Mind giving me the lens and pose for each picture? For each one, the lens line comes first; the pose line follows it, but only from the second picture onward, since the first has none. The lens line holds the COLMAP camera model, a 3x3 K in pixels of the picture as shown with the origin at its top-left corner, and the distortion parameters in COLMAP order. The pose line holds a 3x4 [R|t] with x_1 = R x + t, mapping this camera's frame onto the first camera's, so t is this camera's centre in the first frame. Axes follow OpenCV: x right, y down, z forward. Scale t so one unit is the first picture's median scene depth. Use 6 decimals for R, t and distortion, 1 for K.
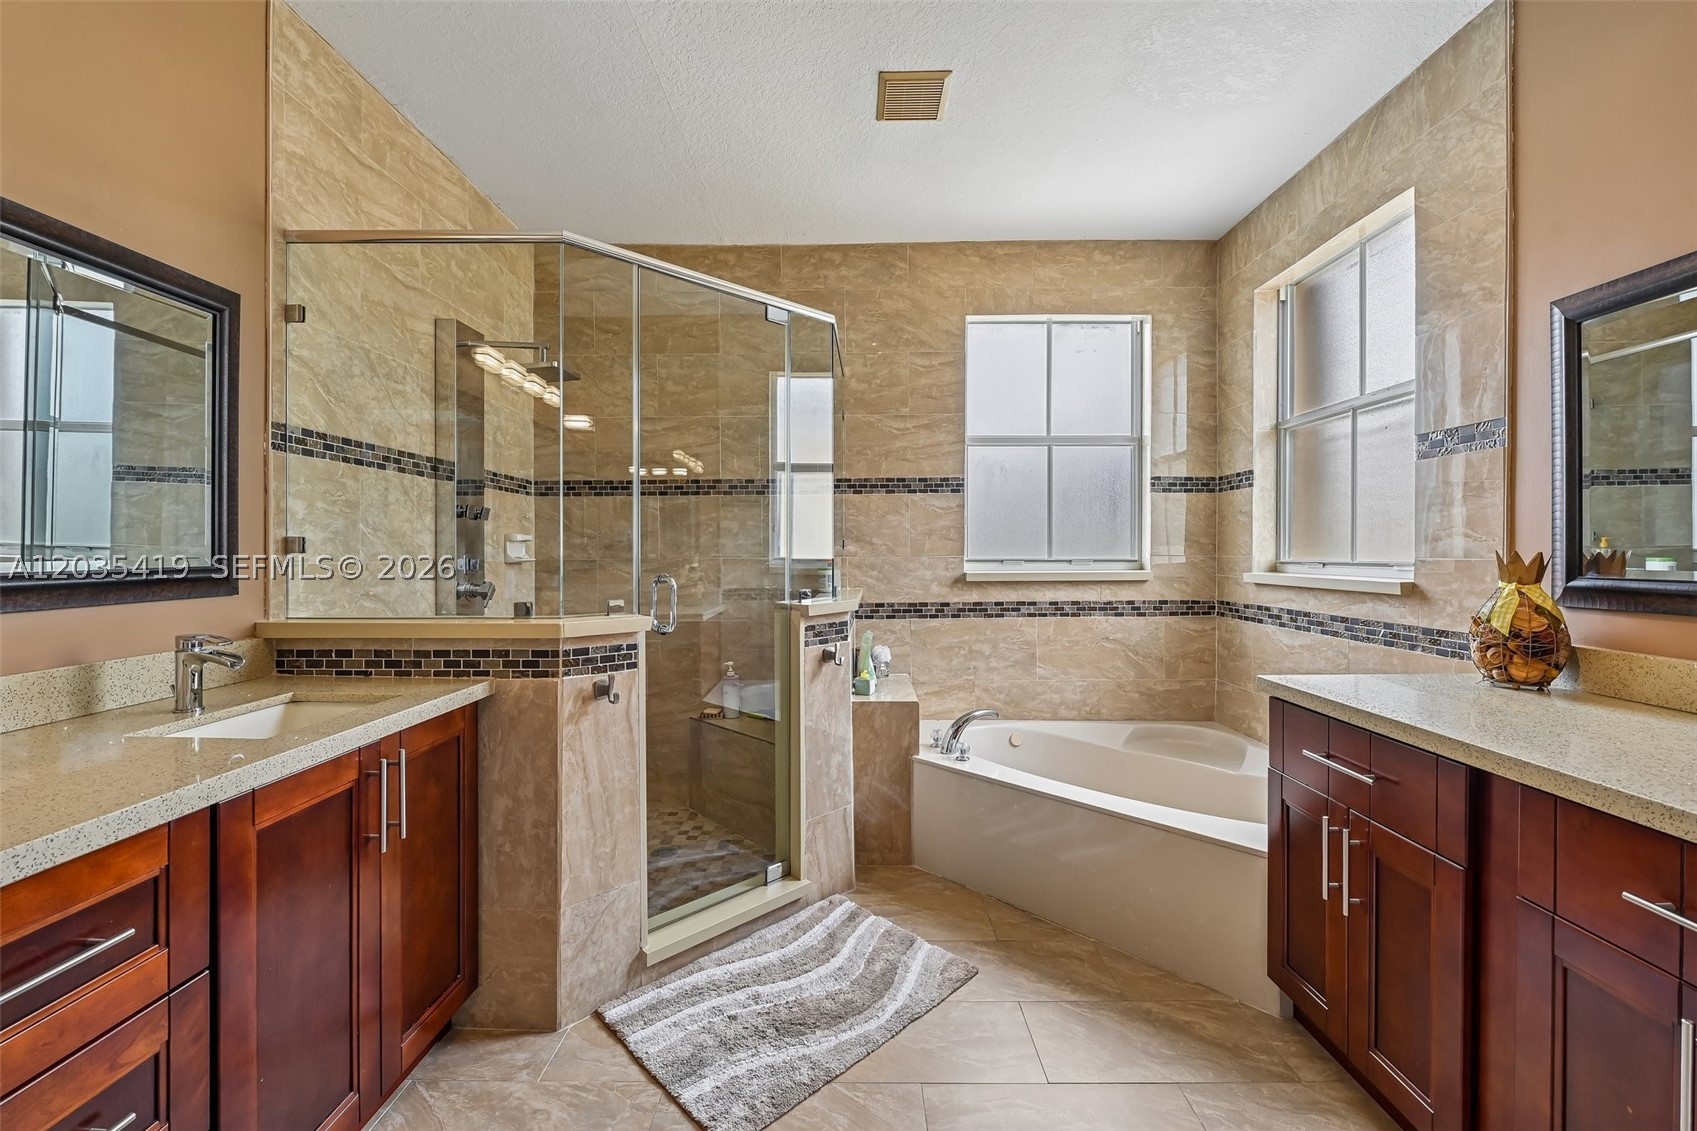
lens RADIAL K [[764.8, 0, 850.1], [0, 764.8, 554.8], [0, 0, 1]] dist [-0.002039, -0.001279]
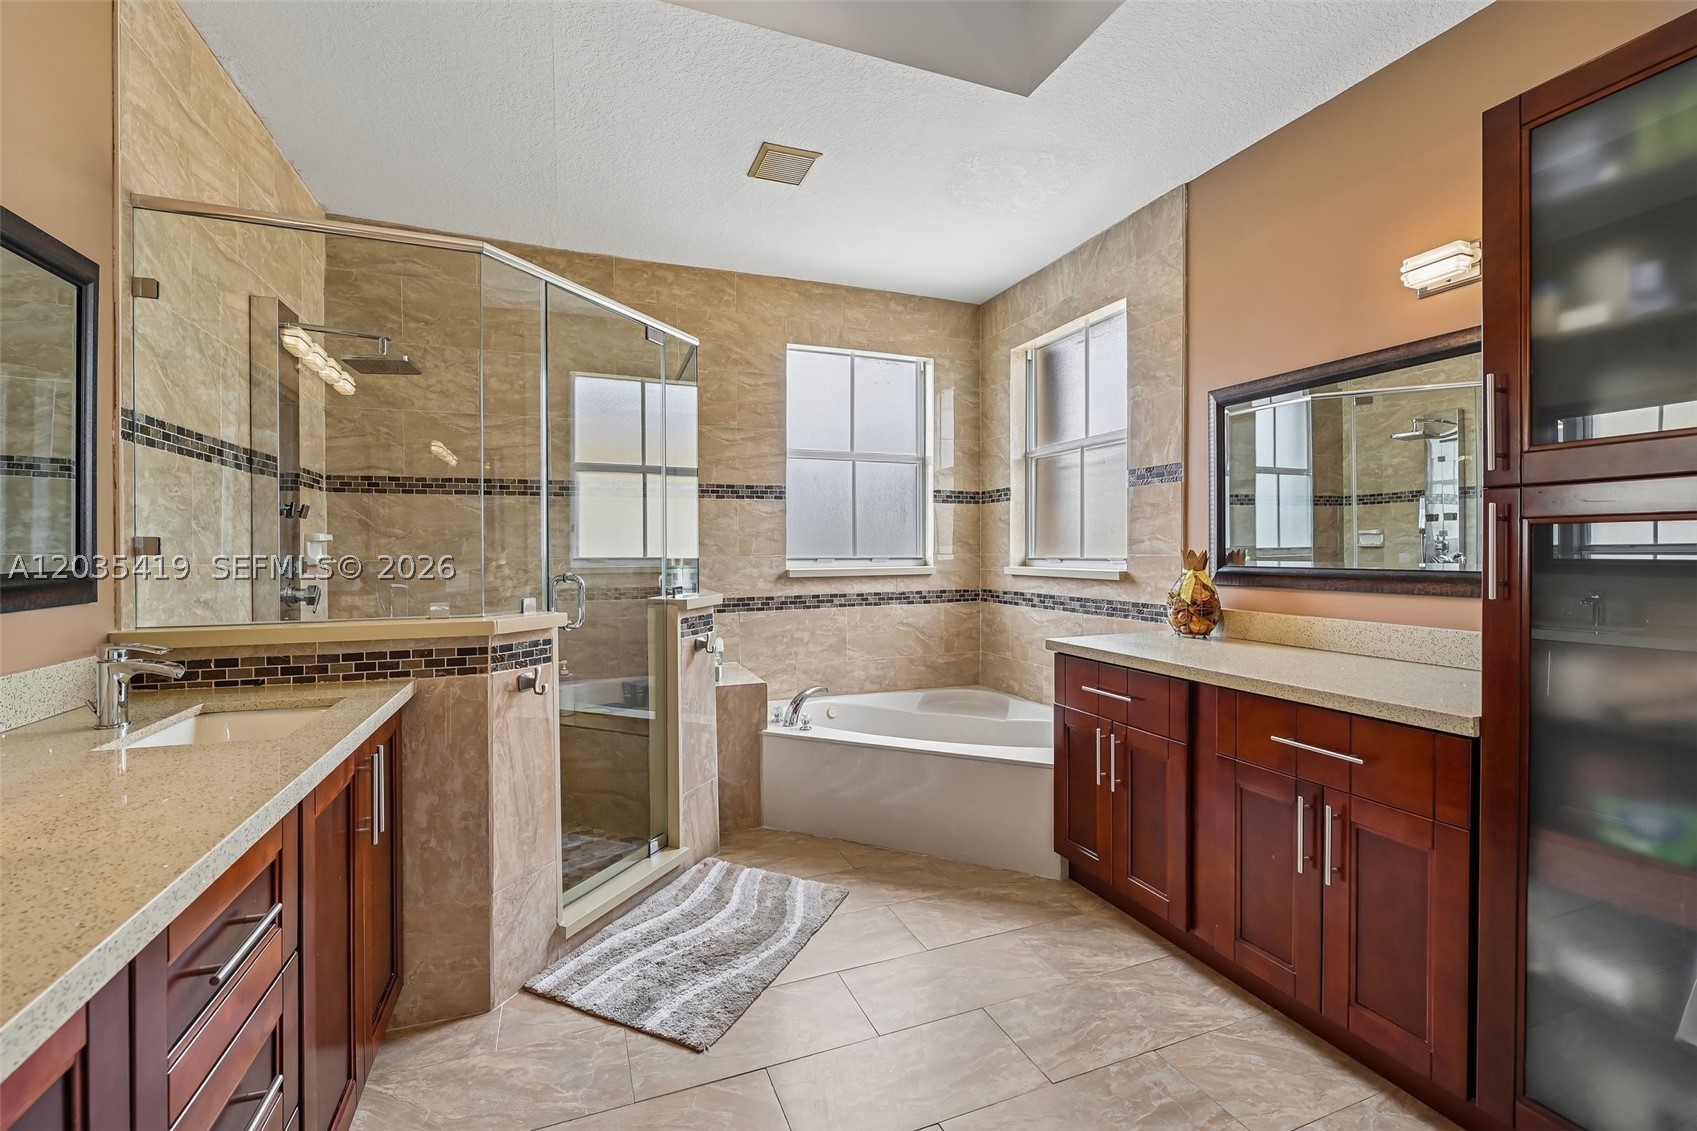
lens RADIAL K [[749.7, 0, 885.5], [0, 749.7, 557.4], [0, 0, 1]] dist [-0.001662, -0.001145]
pose [[0.920179, -0.006406, 0.391445, -0.246724], [0.004822, 0.999976, 0.005029, 0.000205], [-0.391468, -0.002740, 0.920188, -0.133706]]
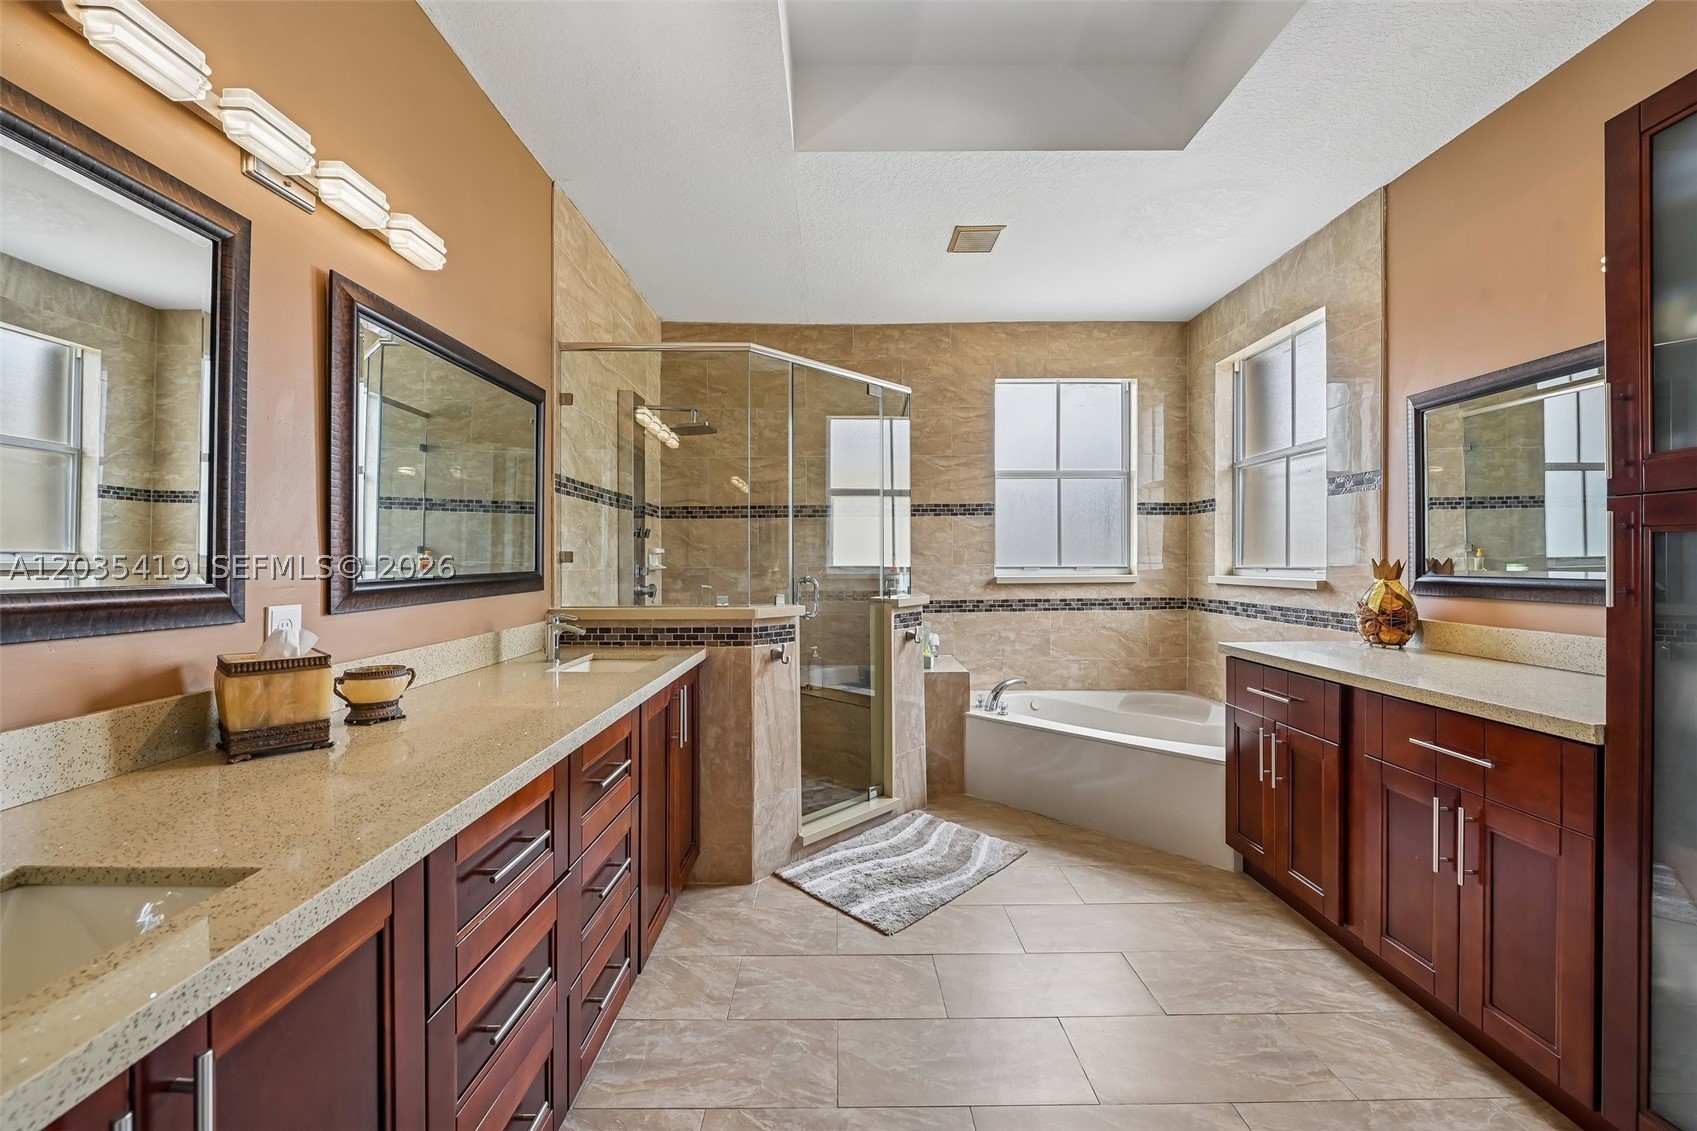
lens RADIAL K [[716.6, 0, 853.3], [0, 716.6, 564.2], [0, 0, 1]] dist [-0.001803, -0.000224]
pose [[0.999860, -0.003121, 0.016465, -0.180843], [0.003134, 0.999995, -0.000773, 0.003272], [-0.016463, 0.000825, 0.999864, -0.346238]]
